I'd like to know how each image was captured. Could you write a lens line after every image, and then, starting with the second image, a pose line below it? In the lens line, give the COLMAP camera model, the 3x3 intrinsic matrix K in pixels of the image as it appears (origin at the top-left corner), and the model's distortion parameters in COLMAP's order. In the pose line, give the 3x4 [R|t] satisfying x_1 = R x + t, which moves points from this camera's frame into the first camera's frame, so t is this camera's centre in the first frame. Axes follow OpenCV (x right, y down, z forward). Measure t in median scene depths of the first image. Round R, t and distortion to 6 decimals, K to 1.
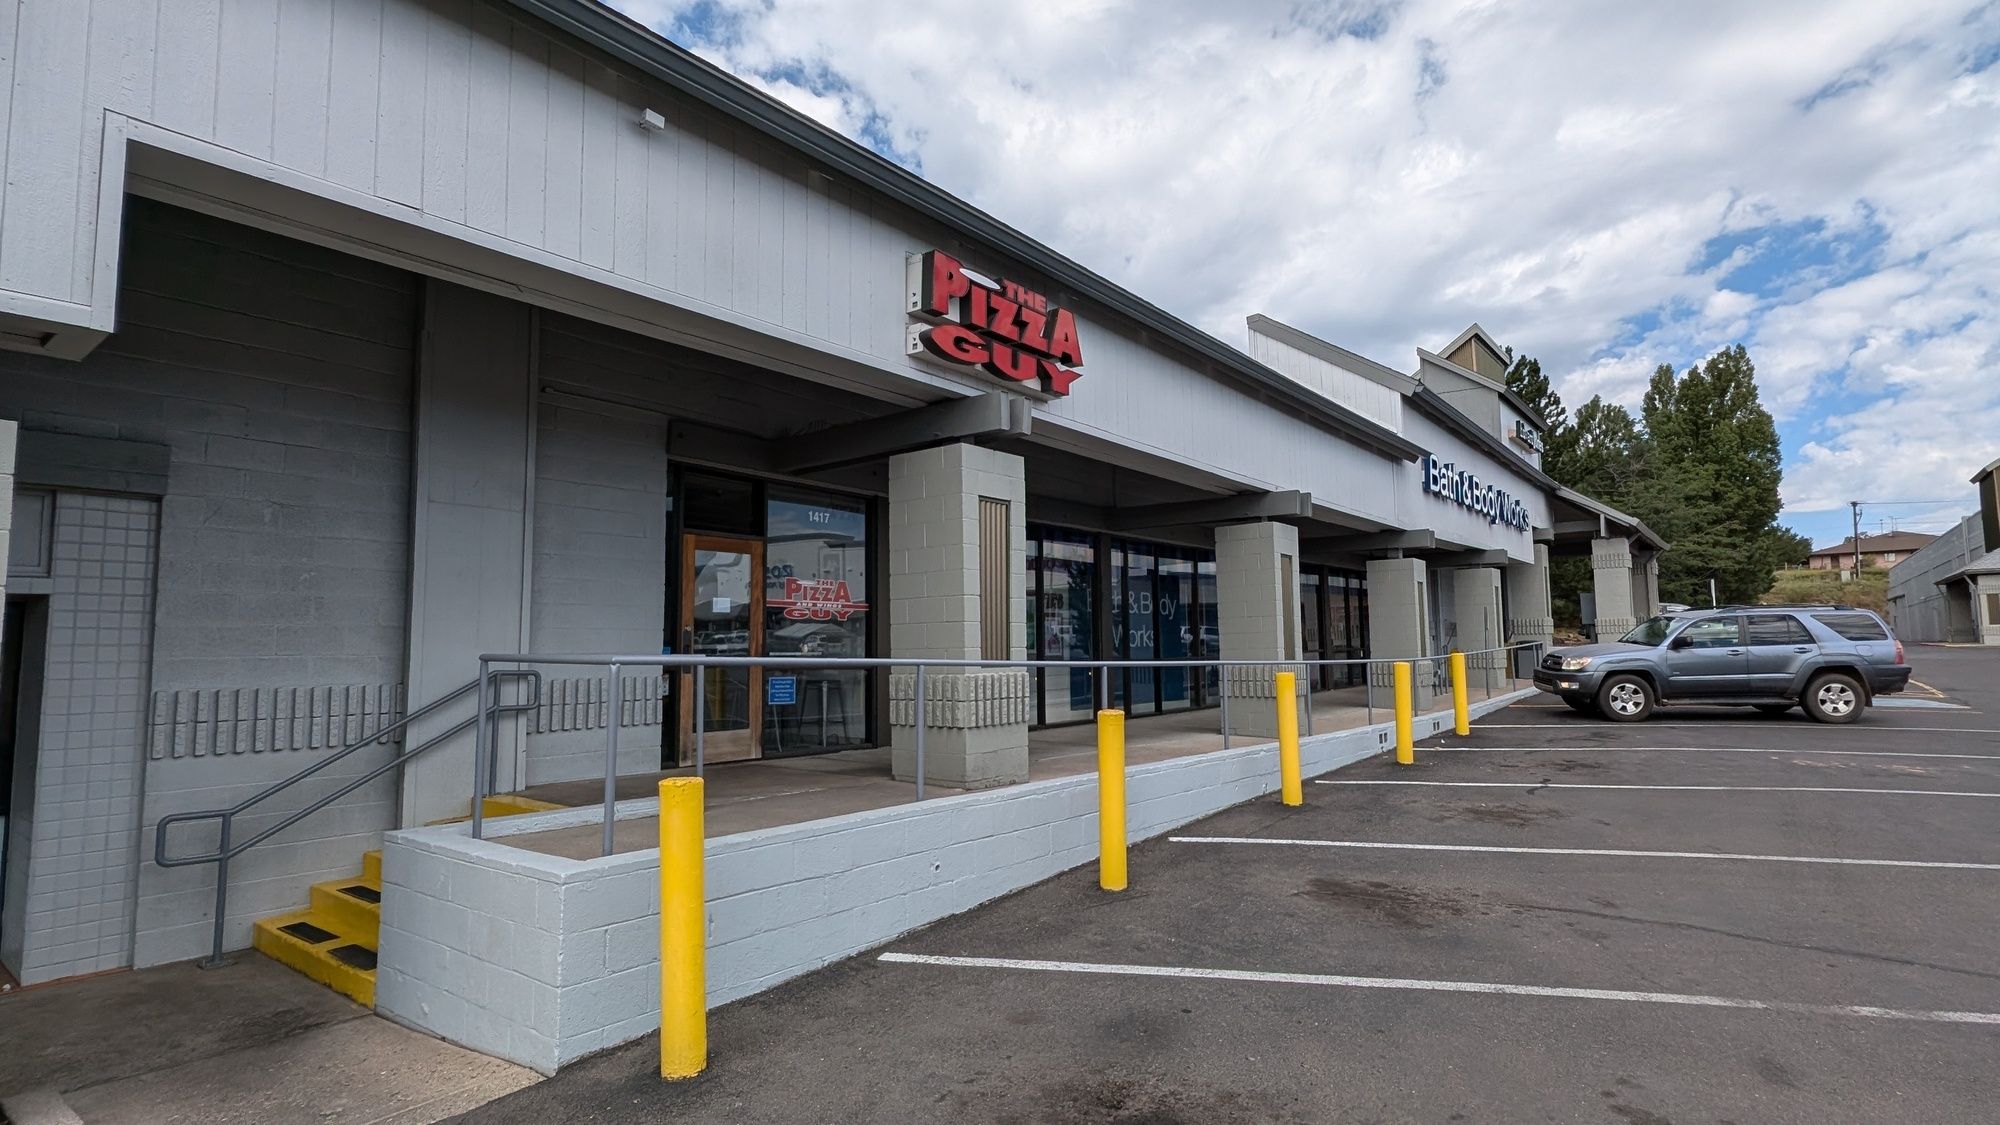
lens RADIAL K [[973.3, 0, 1000.0], [0, 973.3, 562.5], [0, 0, 1]] dist [0.000380, -0.000057]
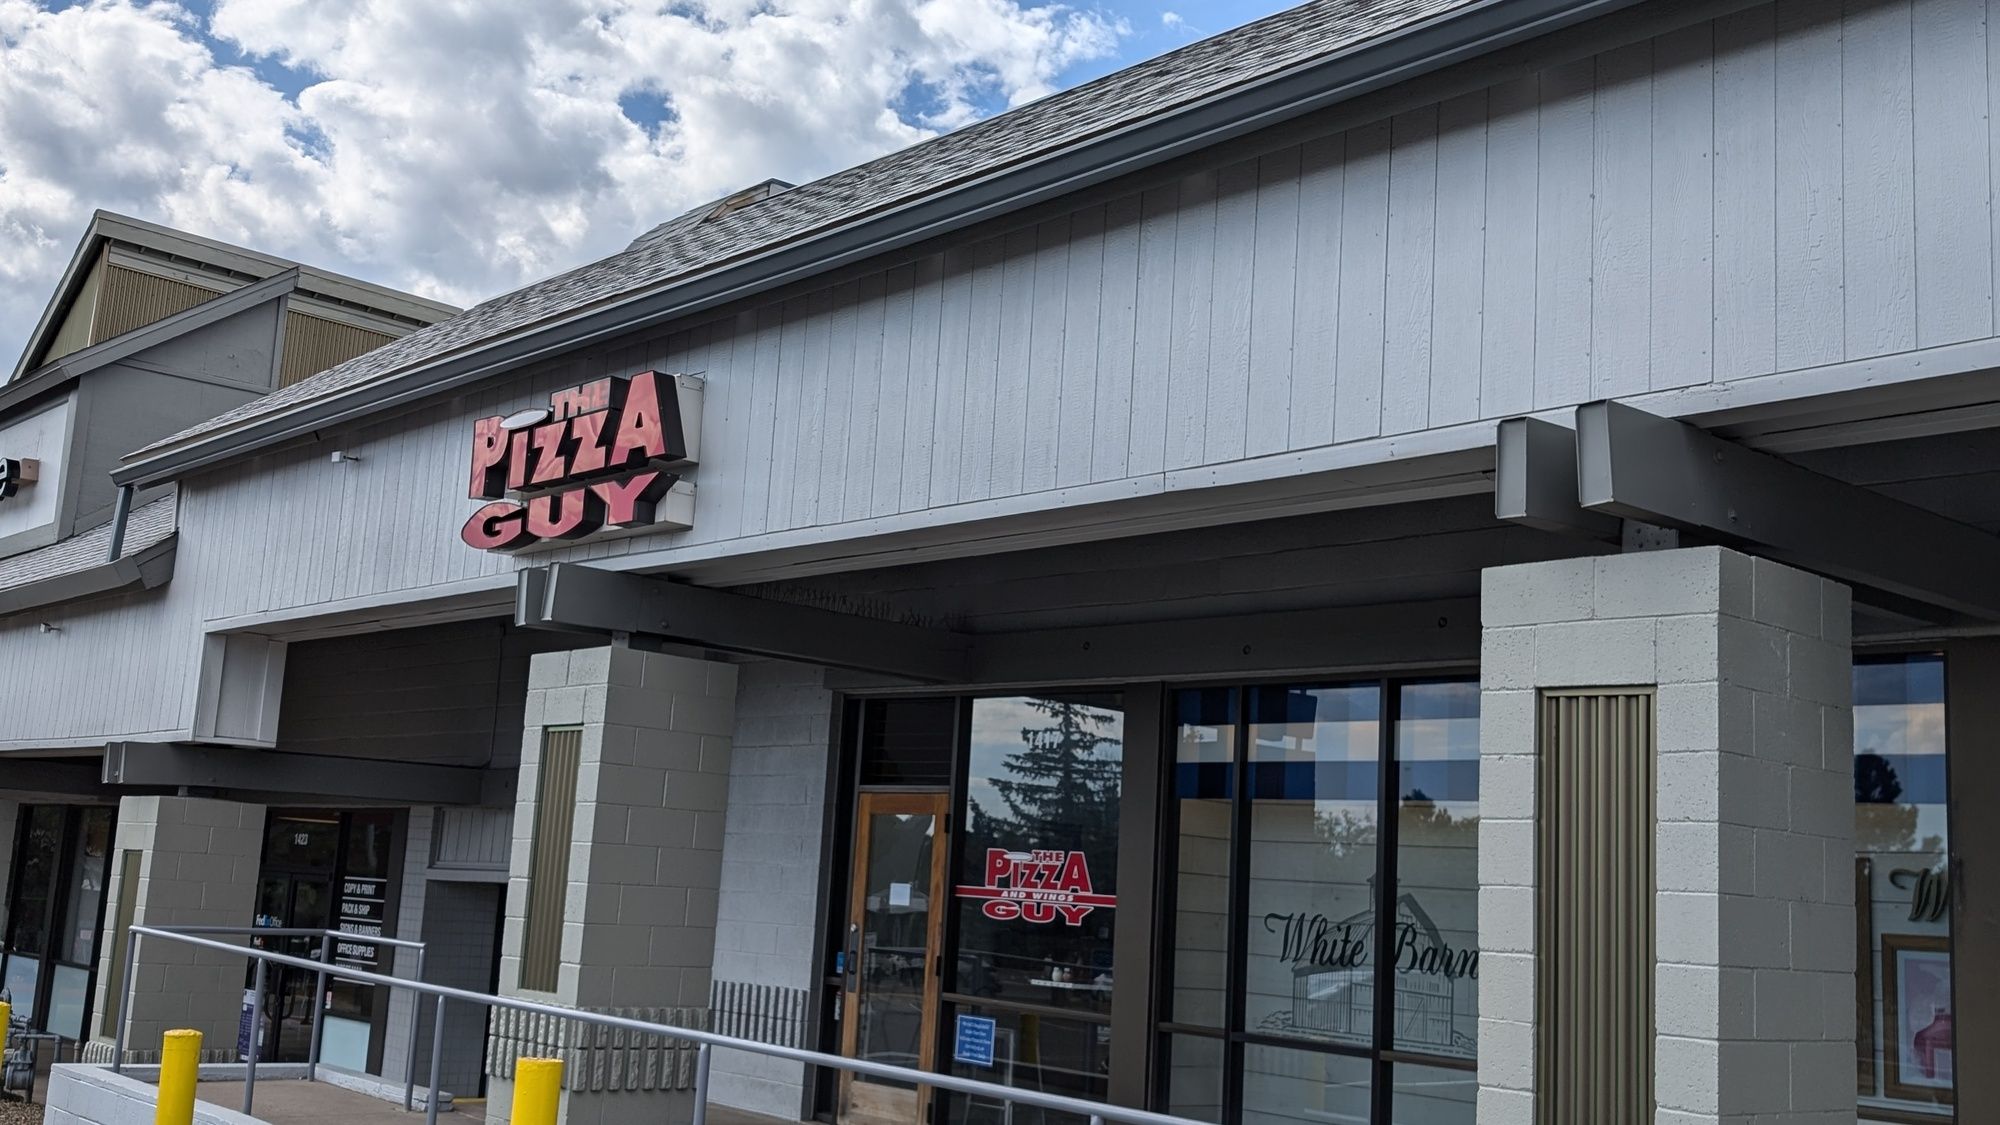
lens RADIAL K [[1973.7, 0, 1000.0], [0, 1973.7, 562.5], [0, 0, 1]] dist [0.021505, -0.011785]
pose [[-0.145621, -0.165106, -0.975466, 1.136344], [0.035153, 0.984490, -0.171881, 0.057483], [0.988716, -0.059320, -0.137559, 1.339331]]
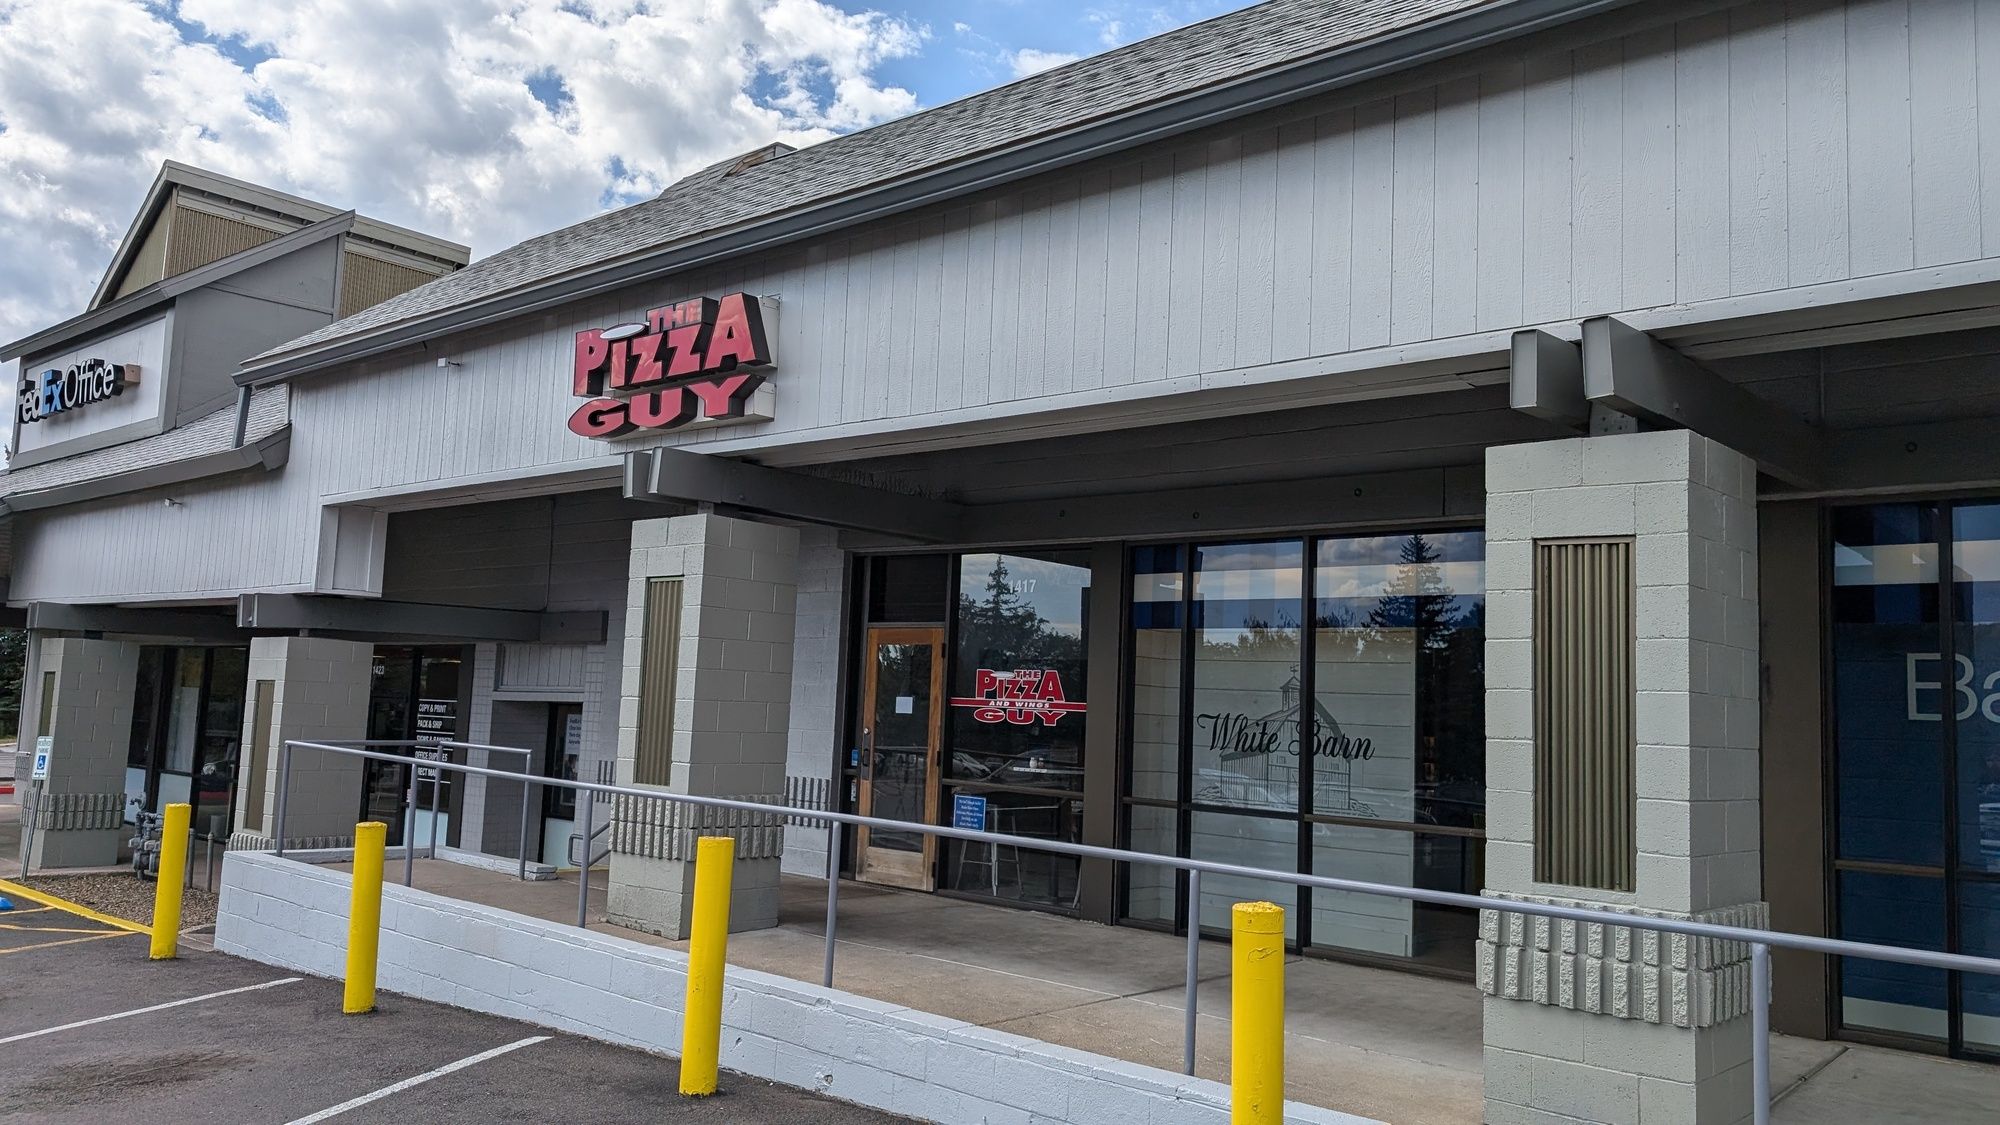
lens RADIAL K [[1488.3, 0, 1012.1], [0, 1488.3, 562.9], [0, 0, 1]] dist [0.015022, -0.001835]
pose [[-0.037617, -0.093288, -0.994928, 1.113400], [0.053052, 0.994043, -0.095210, 0.051551], [0.997883, -0.056364, -0.032444, 1.209733]]
